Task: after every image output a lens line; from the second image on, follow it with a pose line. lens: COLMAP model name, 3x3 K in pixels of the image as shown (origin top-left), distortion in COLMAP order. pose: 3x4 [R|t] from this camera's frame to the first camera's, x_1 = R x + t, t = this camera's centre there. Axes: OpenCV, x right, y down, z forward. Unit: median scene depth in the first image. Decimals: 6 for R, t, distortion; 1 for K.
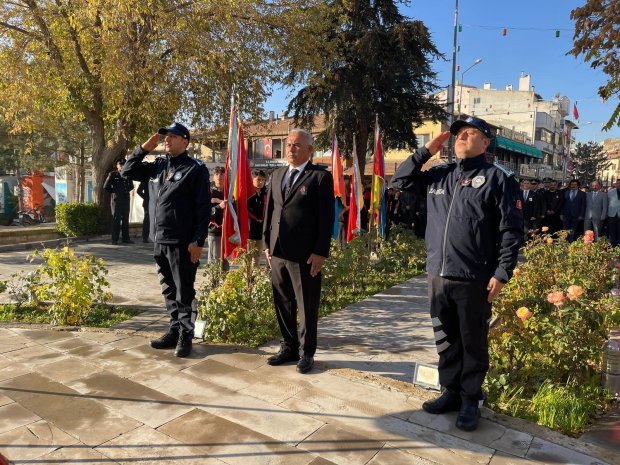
lens RADIAL K [[467.2, 0, 311.7], [0, 467.2, 228.6], [0, 0, 1]] dist [0.009328, -0.000168]
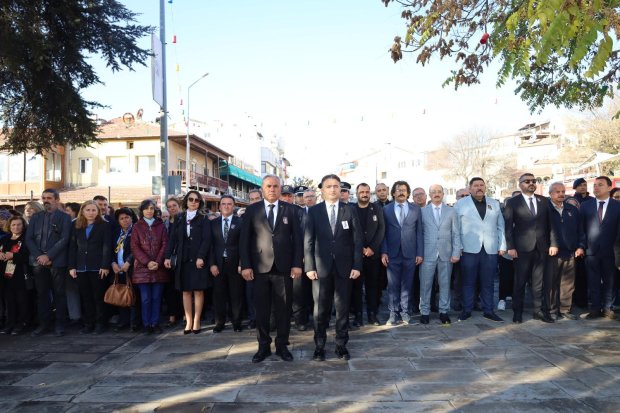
lens RADIAL K [[420.5, 0, 311.4], [0, 420.5, 209.2], [0, 0, 1]] dist [-0.007681, -0.002866]
pose [[0.841161, -0.019572, 0.540430, 0.284243], [0.080242, 0.992800, -0.088940, -0.051760], [-0.534798, 0.118178, 0.836675, 0.800307]]
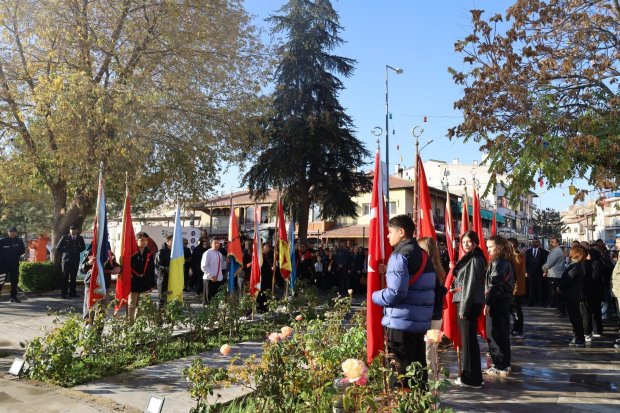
lens RADIAL K [[420.5, 0, 311.4], [0, 420.5, 209.2], [0, 0, 1]] dist [-0.007681, -0.002866]
pose [[0.999959, -0.003563, -0.008288, 0.199353], [0.001993, 0.983255, -0.182225, 0.006775], [0.008799, 0.182201, 0.983222, -0.034234]]
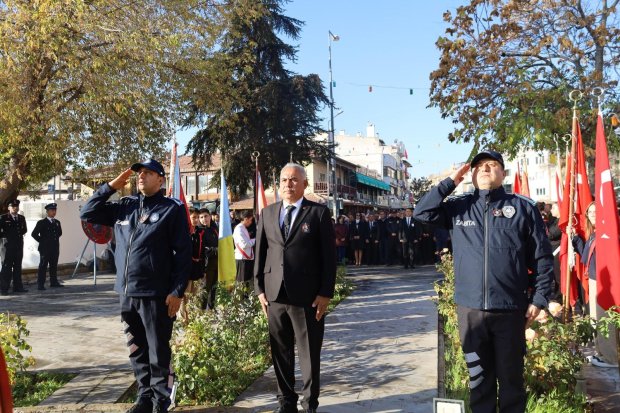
lens RADIAL K [[422.7, 0, 310.0], [0, 422.7, 206.5], [0, 0, 1]] dist [-0.021104, -0.002130]
pose [[0.960669, -0.031216, 0.275936, -0.077637], [0.063811, 0.991887, -0.109947, -0.009548], [-0.270265, 0.123231, 0.954867, 0.059198]]
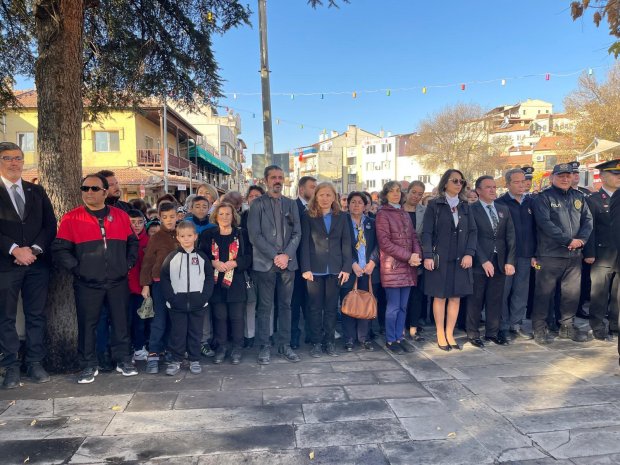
lens RADIAL K [[465.1, 0, 317.4], [0, 465.1, 233.6], [0, 0, 1]] dist [0.008608, -0.002144]
pose [[0.757159, -0.065659, 0.649923, 0.053754], [0.088248, 0.996096, -0.002177, -0.080797], [-0.647242, 0.059003, 0.759997, 1.055016]]
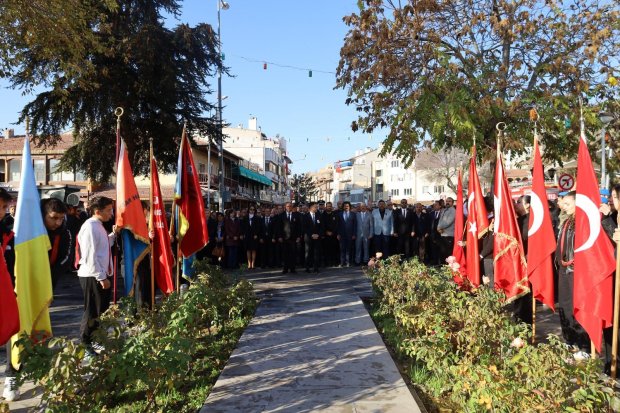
lens RADIAL K [[420.5, 0, 311.4], [0, 420.5, 209.2], [0, 0, 1]] dist [-0.007681, -0.002866]
pose [[0.841001, -0.018828, 0.540705, -0.037892], [0.069207, 0.994928, -0.072999, -0.026722], [-0.536588, 0.098813, 0.838039, 0.269833]]
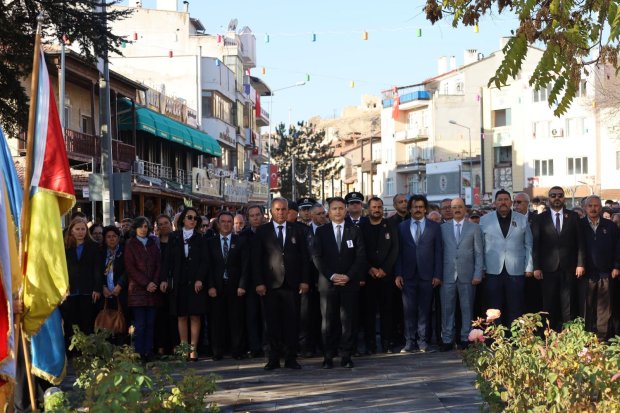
lens RADIAL K [[1122.7, 0, 310.0], [0, 1122.7, 206.5], [0, 0, 1]] dist [-0.049365, -0.114156]
pose [[0.846895, -0.027474, 0.531049, -0.109004], [0.083534, 0.993139, -0.081836, -0.018534], [-0.525157, 0.113667, 0.843380, 0.178822]]
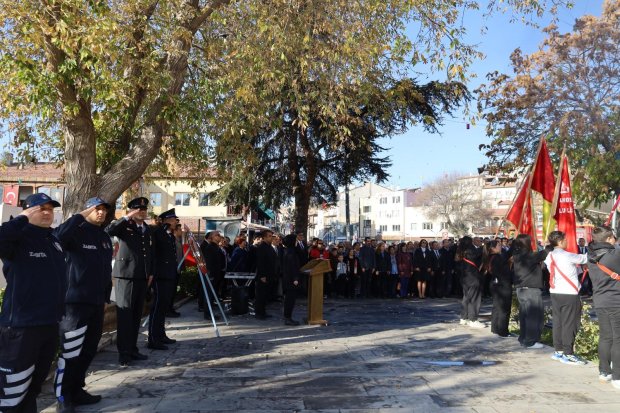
lens RADIAL K [[422.7, 0, 310.0], [0, 422.7, 206.5], [0, 0, 1]] dist [-0.021104, -0.002130]
pose [[0.789984, 0.049287, 0.611143, -0.583546], [0.057643, 0.986379, -0.154060, -0.054971], [-0.610412, 0.156933, 0.776382, 0.530040]]
